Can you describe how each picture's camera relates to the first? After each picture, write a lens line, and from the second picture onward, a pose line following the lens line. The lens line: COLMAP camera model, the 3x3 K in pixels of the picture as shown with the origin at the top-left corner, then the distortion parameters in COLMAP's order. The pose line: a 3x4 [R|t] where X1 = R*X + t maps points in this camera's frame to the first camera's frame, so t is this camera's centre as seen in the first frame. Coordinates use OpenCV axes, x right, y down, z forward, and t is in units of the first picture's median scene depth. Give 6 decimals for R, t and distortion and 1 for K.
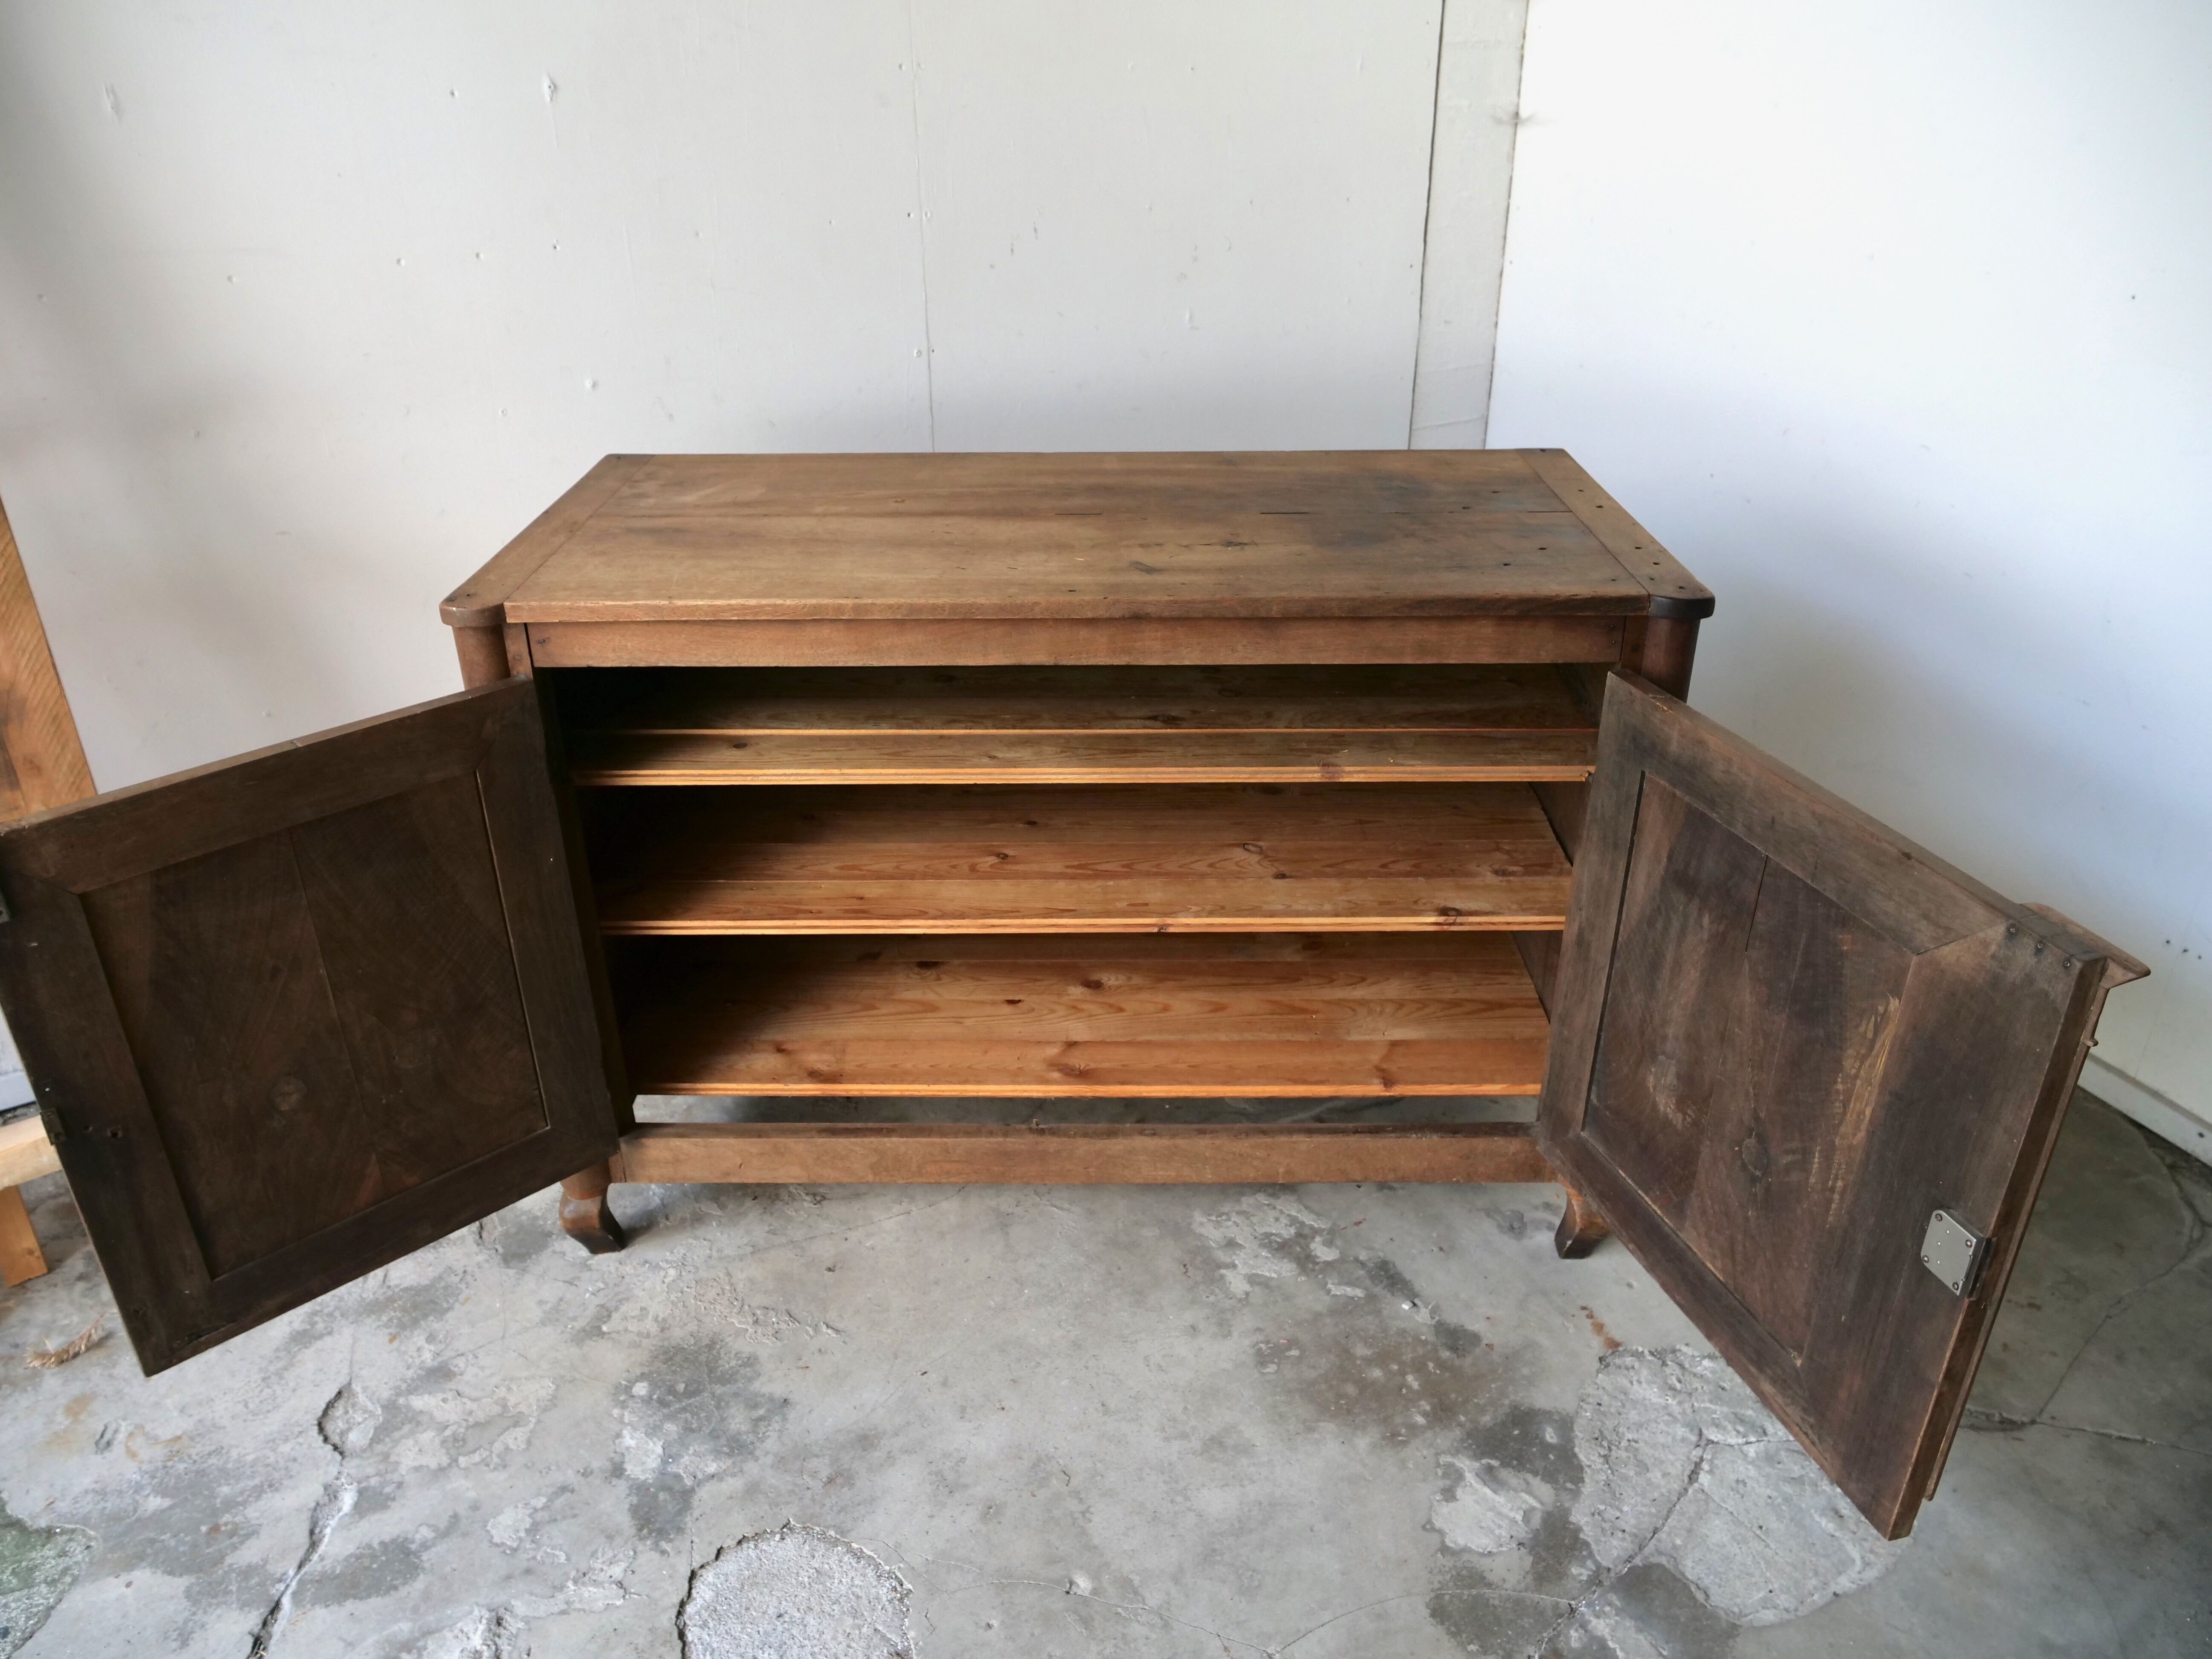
lens RADIAL K [[1598.1, 0, 1108.3], [0, 1598.1, 818.4], [0, 0, 1]] dist [-0.051864, 0.023865]
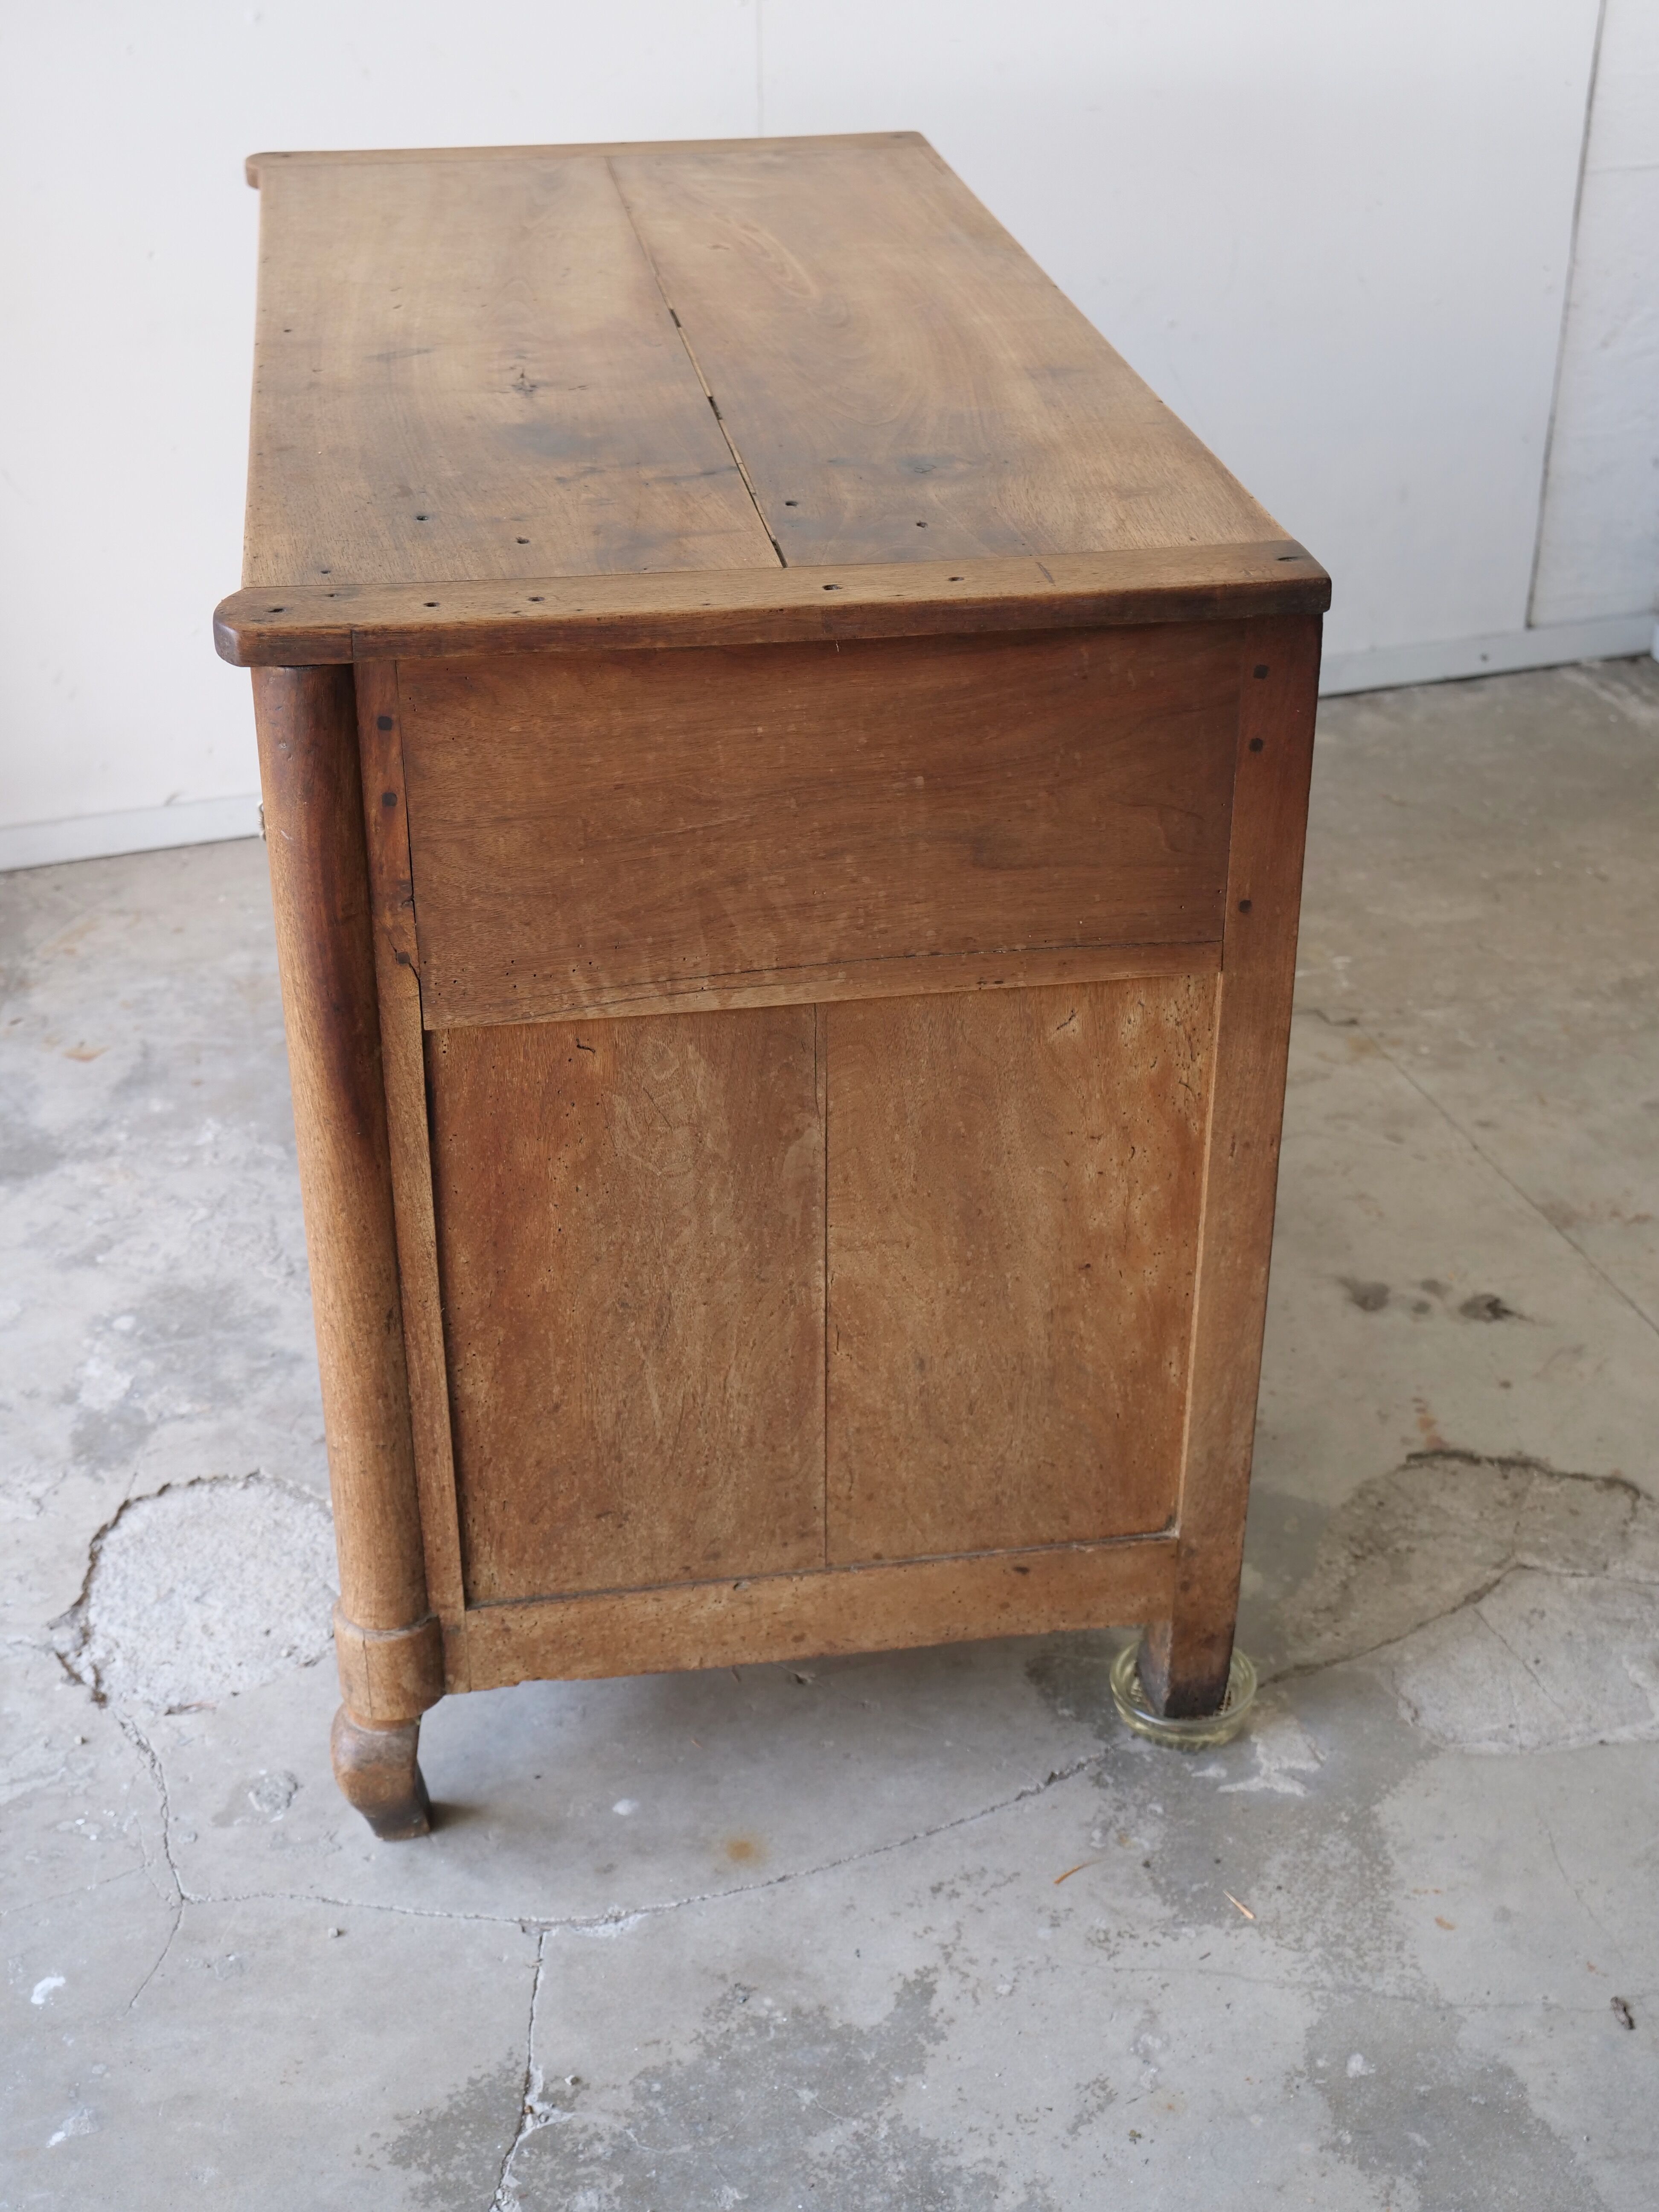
lens RADIAL K [[2977.2, 0, 832.7], [0, 2977.2, 1106.4], [0, 0, 1]] dist [0.015039, 0.000000]
pose [[0.973590, 0.106451, -0.201966, 0.322953], [-0.098985, 0.993991, 0.046741, 0.157750], [0.205728, -0.025514, 0.978277, -0.341909]]
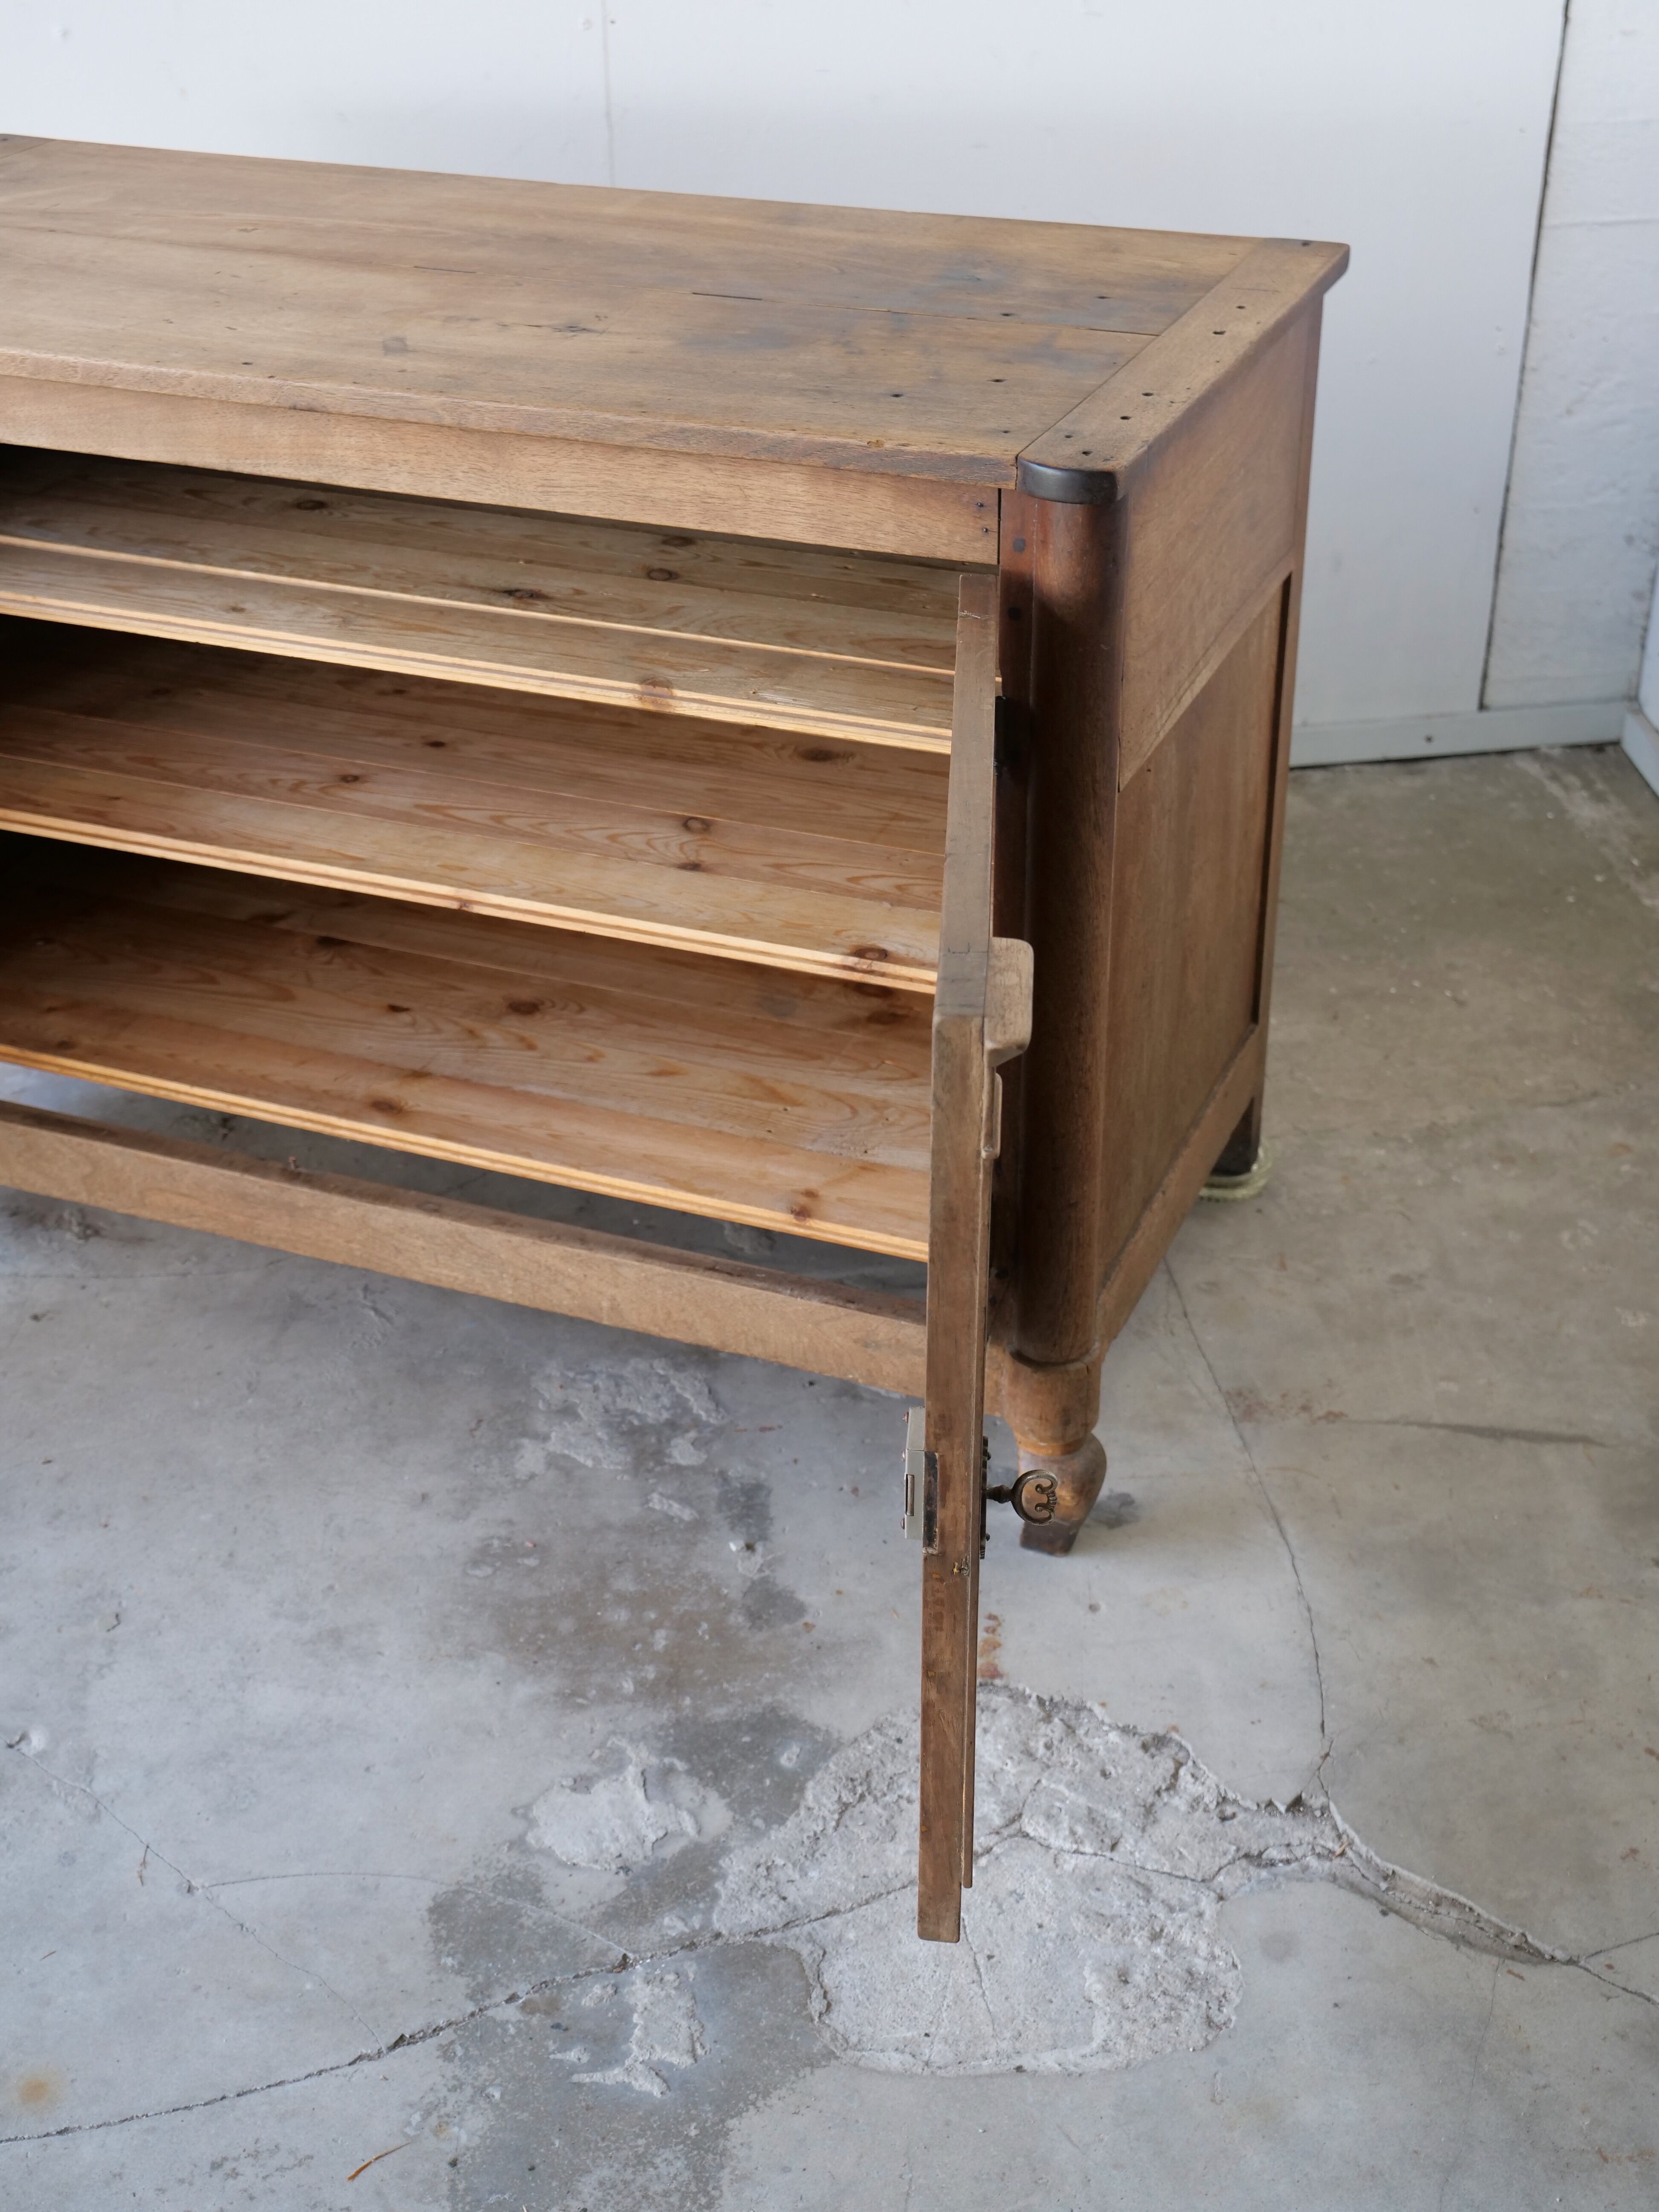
lens RADIAL K [[2830.6, 0, 821.1], [0, 2830.6, 1109.8], [0, 0, 1]] dist [0.007357, 0.000000]
pose [[0.927127, 0.183944, -0.326497, 0.609319], [-0.161319, 0.982288, 0.095325, 0.016780], [0.338249, -0.035708, 0.940379, -0.076429]]
